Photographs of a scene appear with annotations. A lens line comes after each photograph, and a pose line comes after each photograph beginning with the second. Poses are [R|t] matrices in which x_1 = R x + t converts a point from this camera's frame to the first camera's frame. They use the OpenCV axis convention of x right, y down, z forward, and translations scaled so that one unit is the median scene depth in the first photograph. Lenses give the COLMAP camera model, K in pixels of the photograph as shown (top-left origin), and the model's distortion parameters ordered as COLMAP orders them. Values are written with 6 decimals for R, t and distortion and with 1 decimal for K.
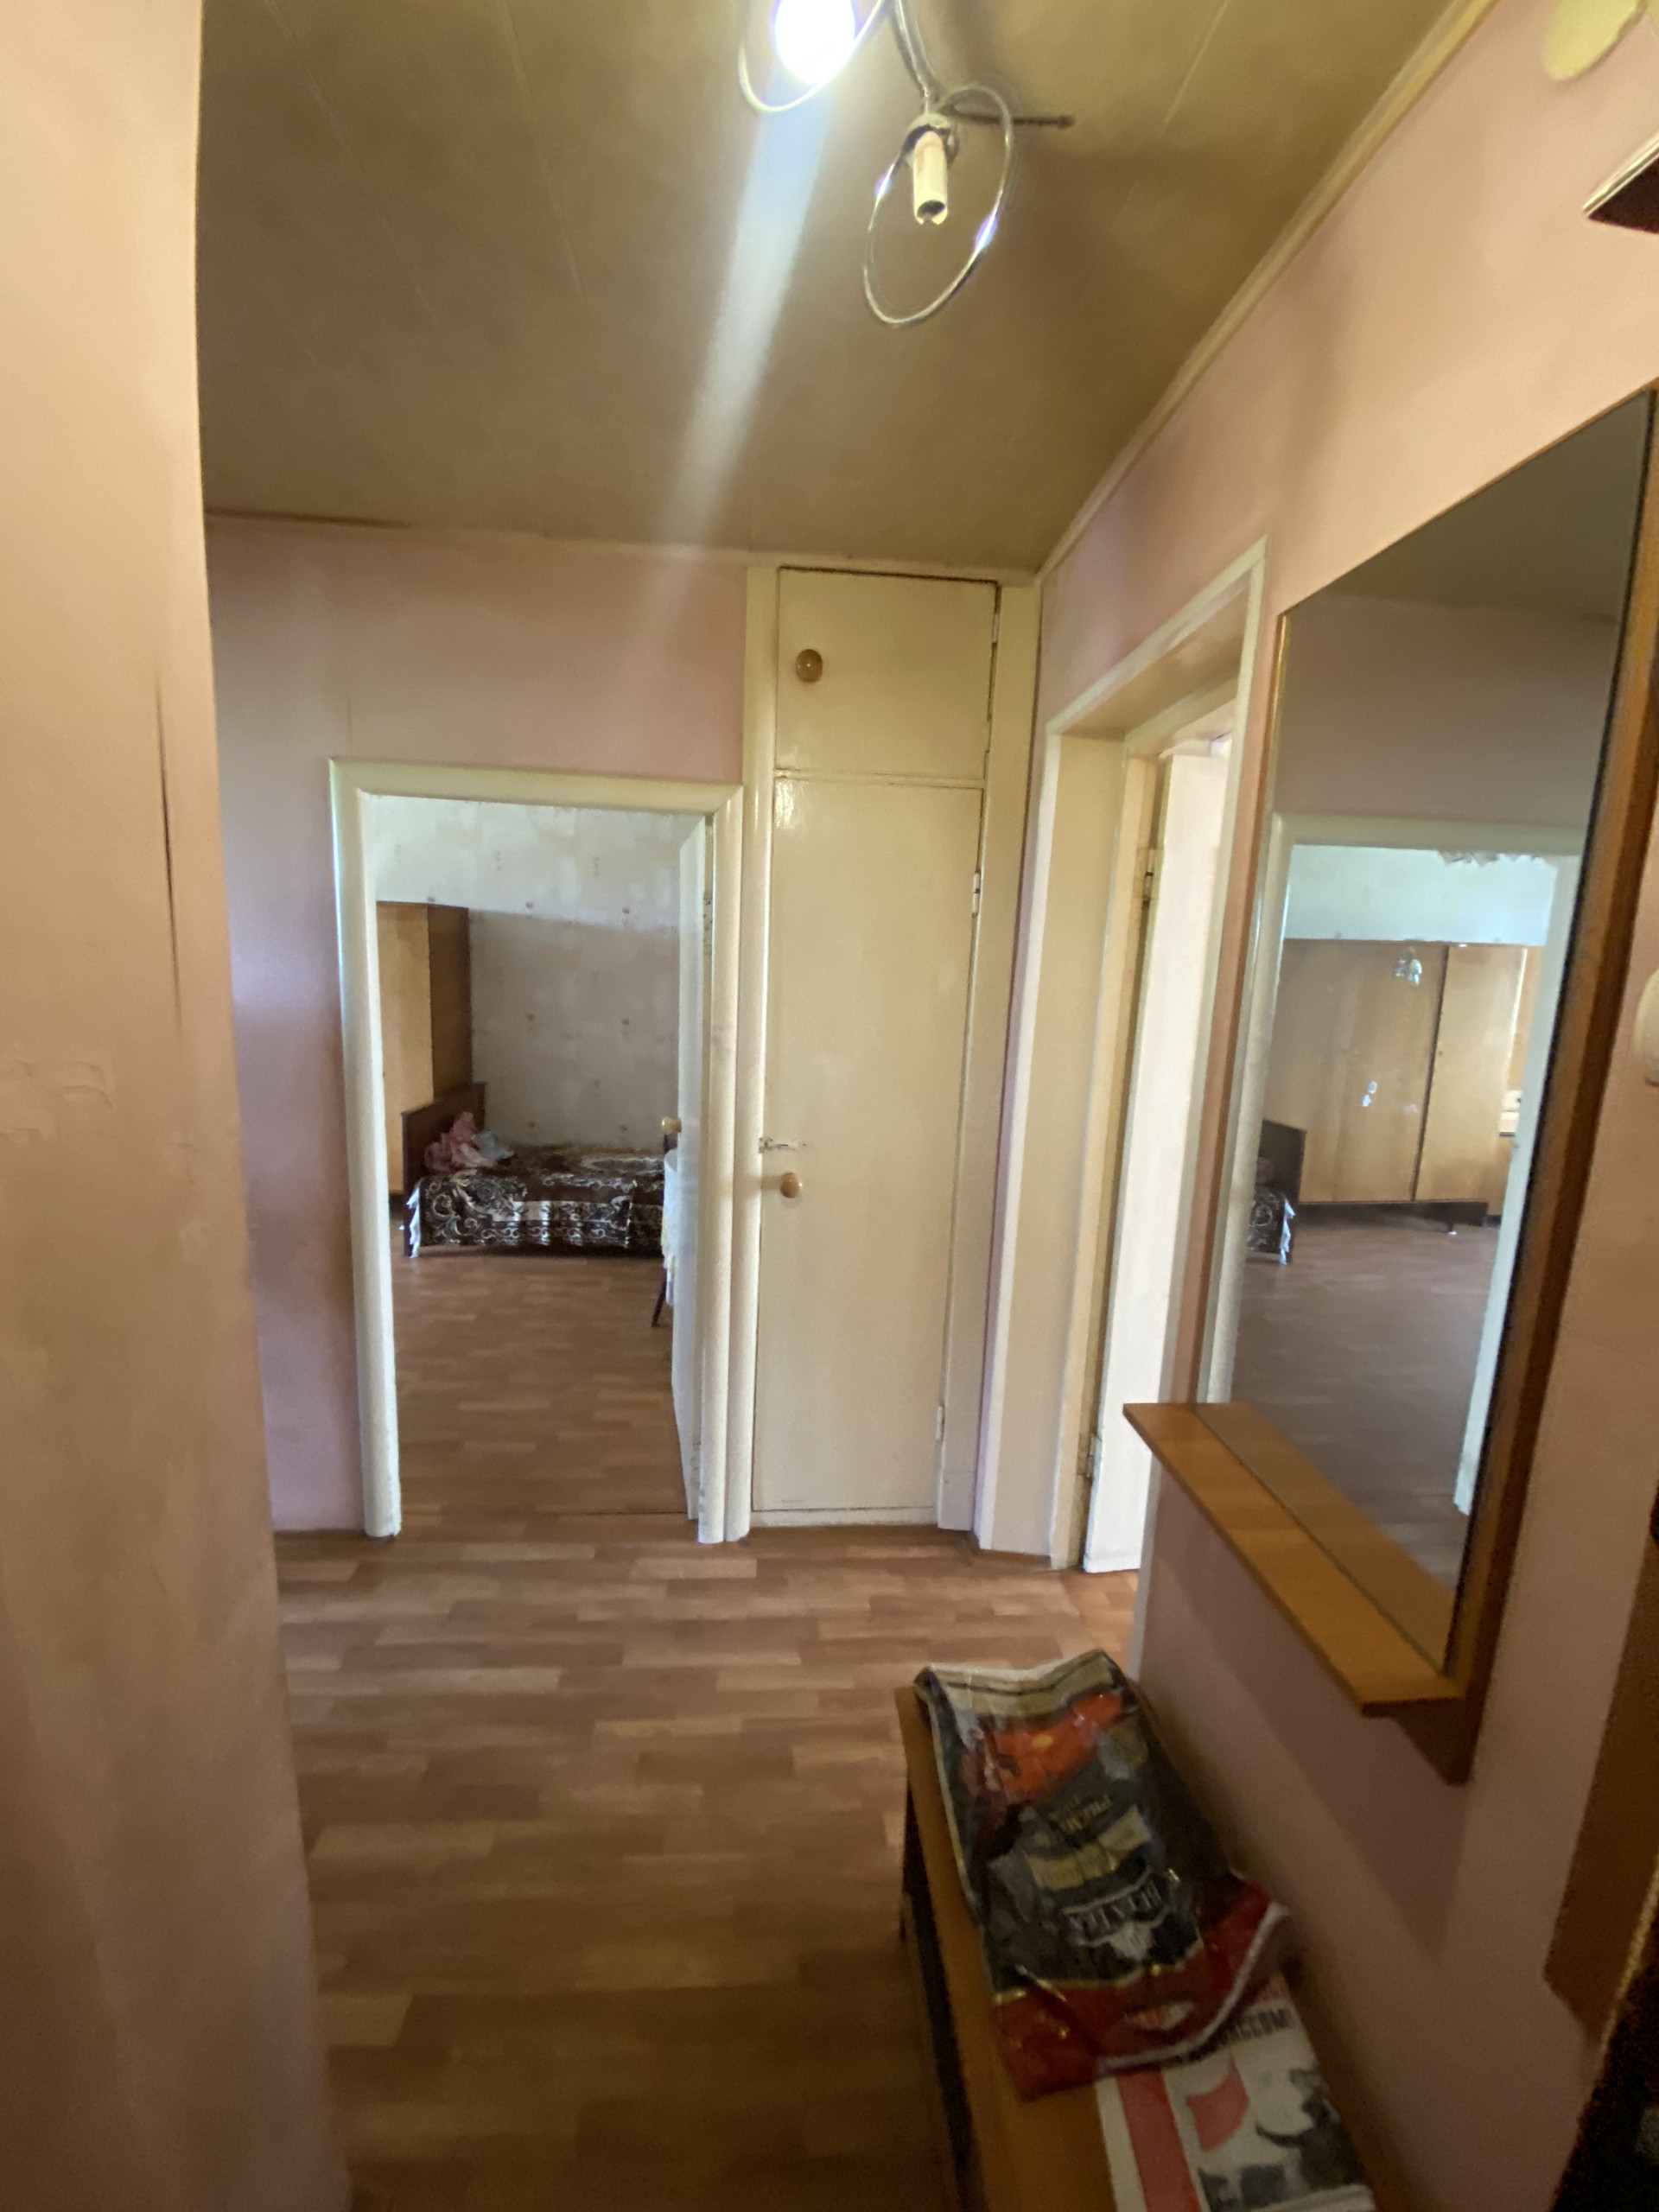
lens RADIAL K [[886.6, 0, 831.5], [0, 886.6, 1099.8], [0, 0, 1]] dist [-0.019609, -0.007040]
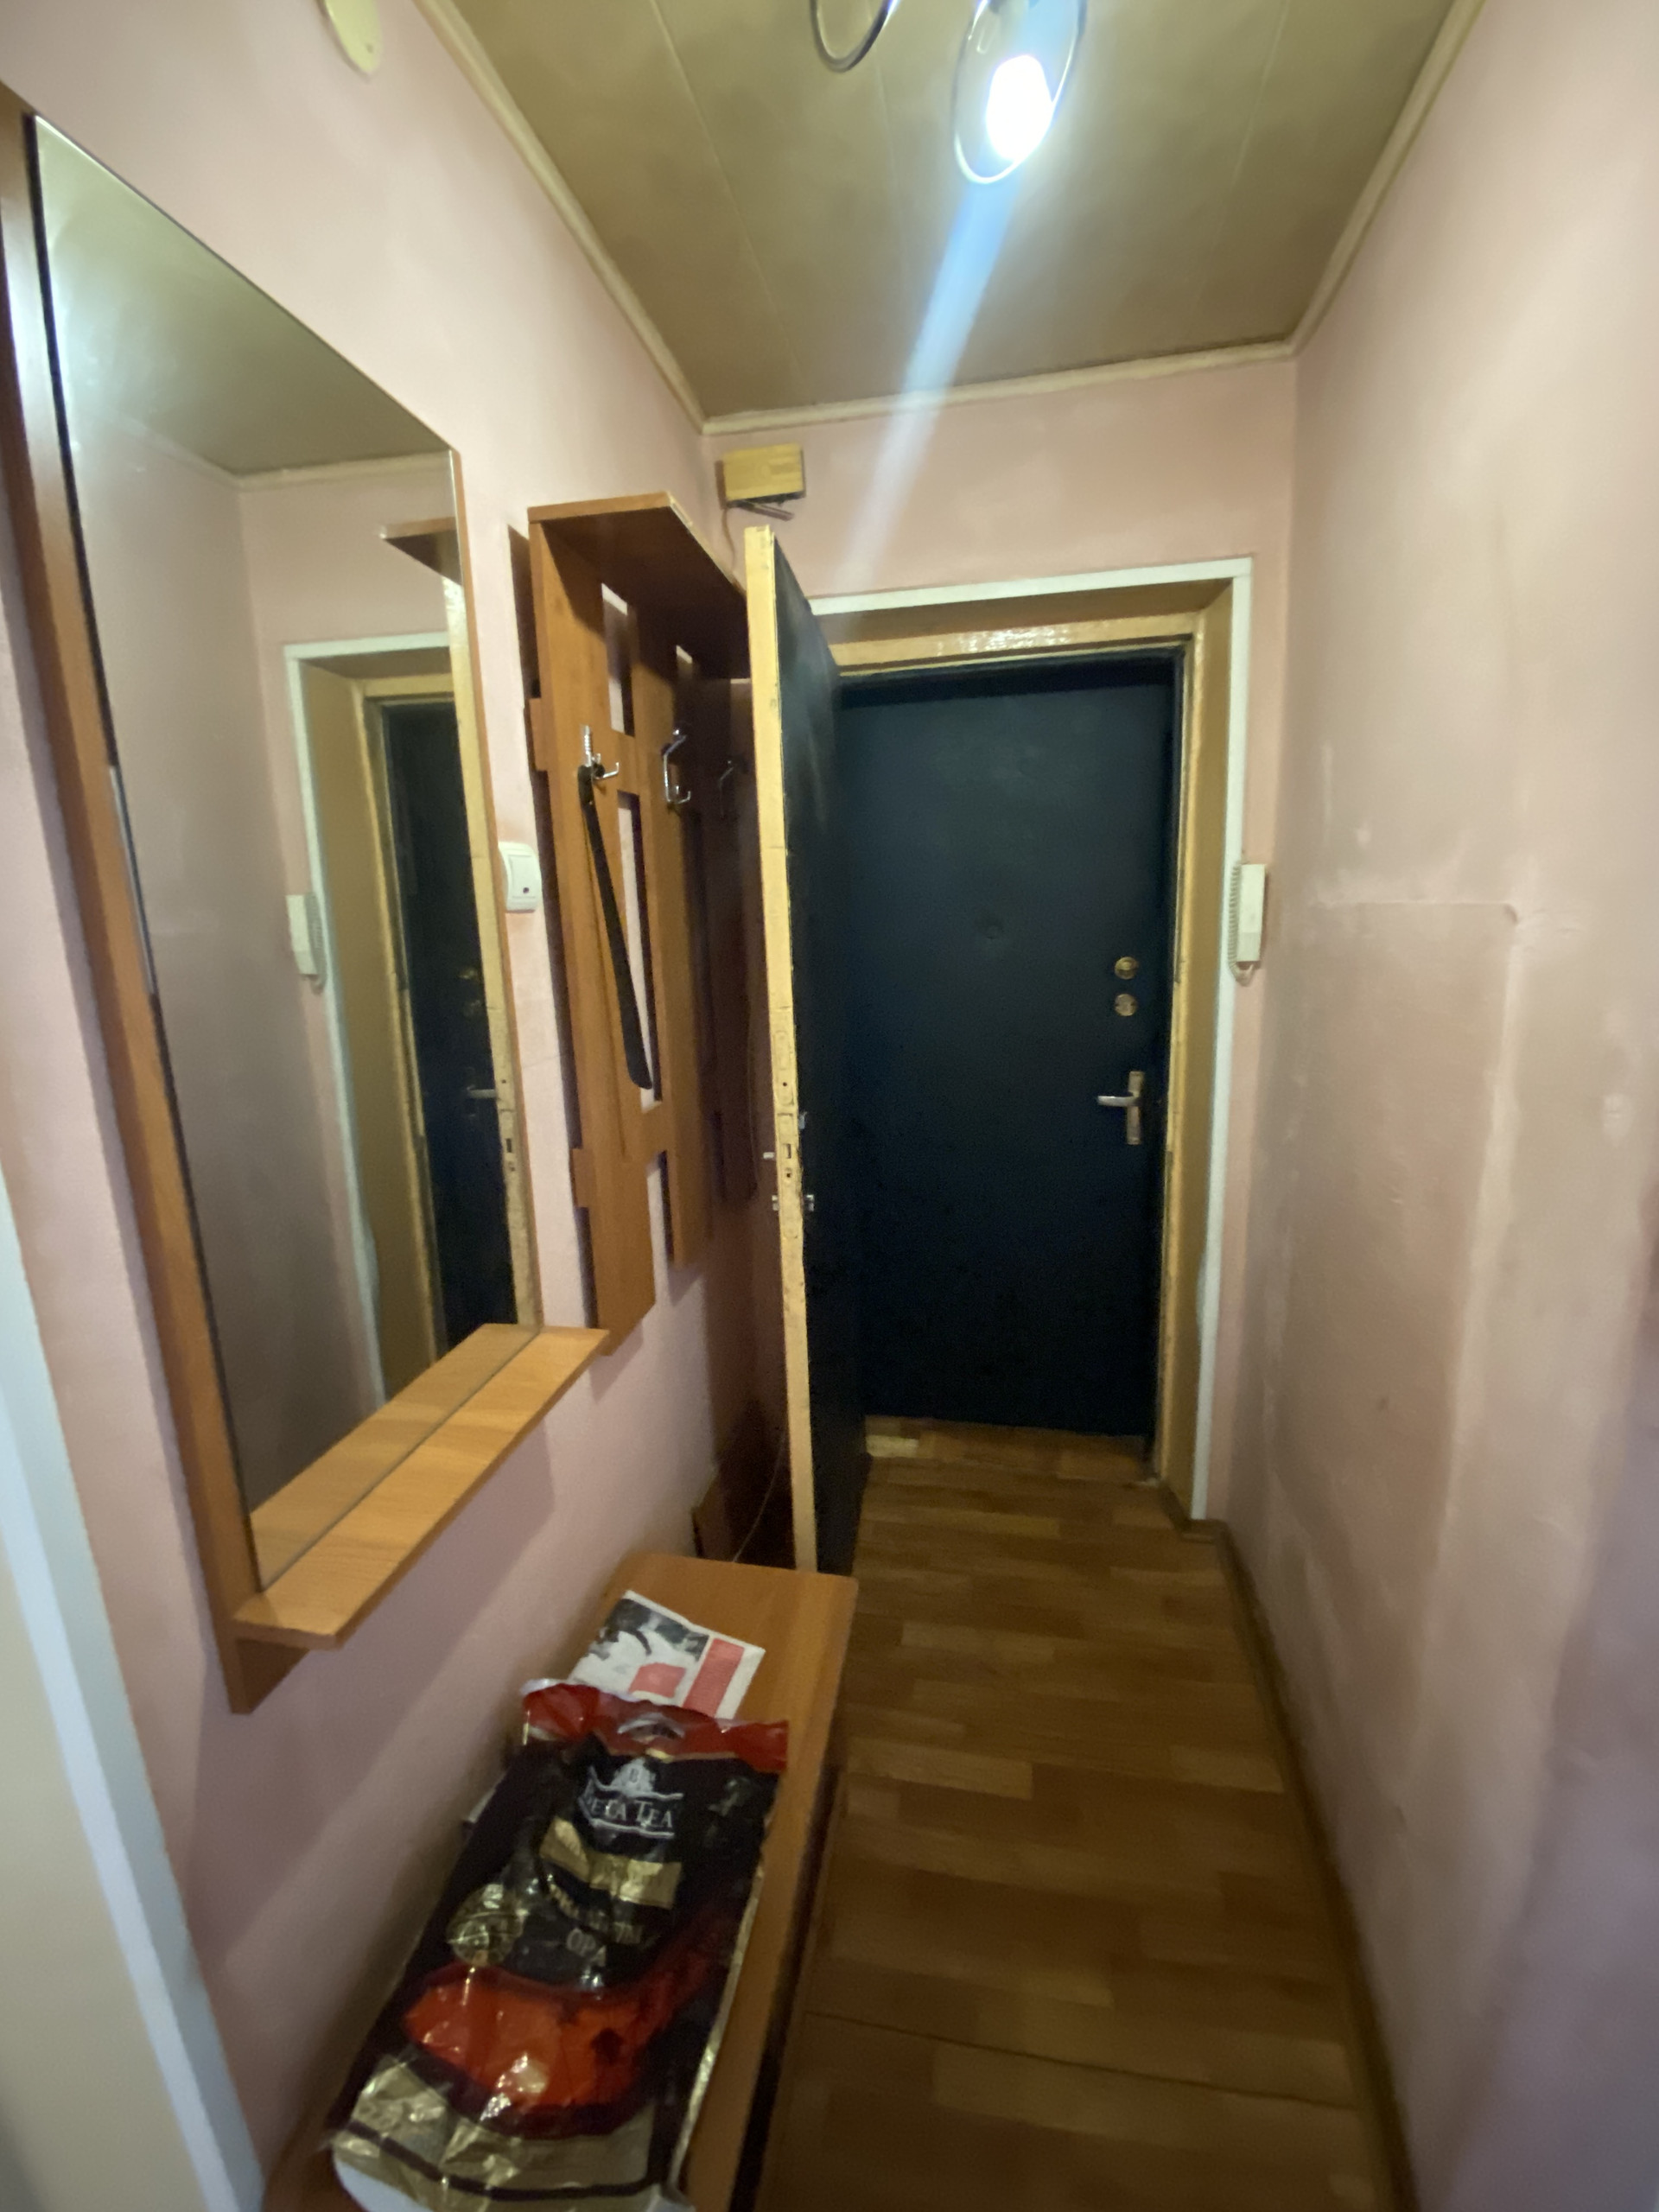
lens RADIAL K [[886.6, 0, 833.8], [0, 886.6, 1103.2], [0, 0, 1]] dist [-0.019609, -0.007040]
pose [[-0.968966, -0.065675, 0.238311, -0.106015], [0.021481, 0.938043, 0.345852, -0.197453], [-0.246260, 0.340238, -0.907521, 1.949943]]
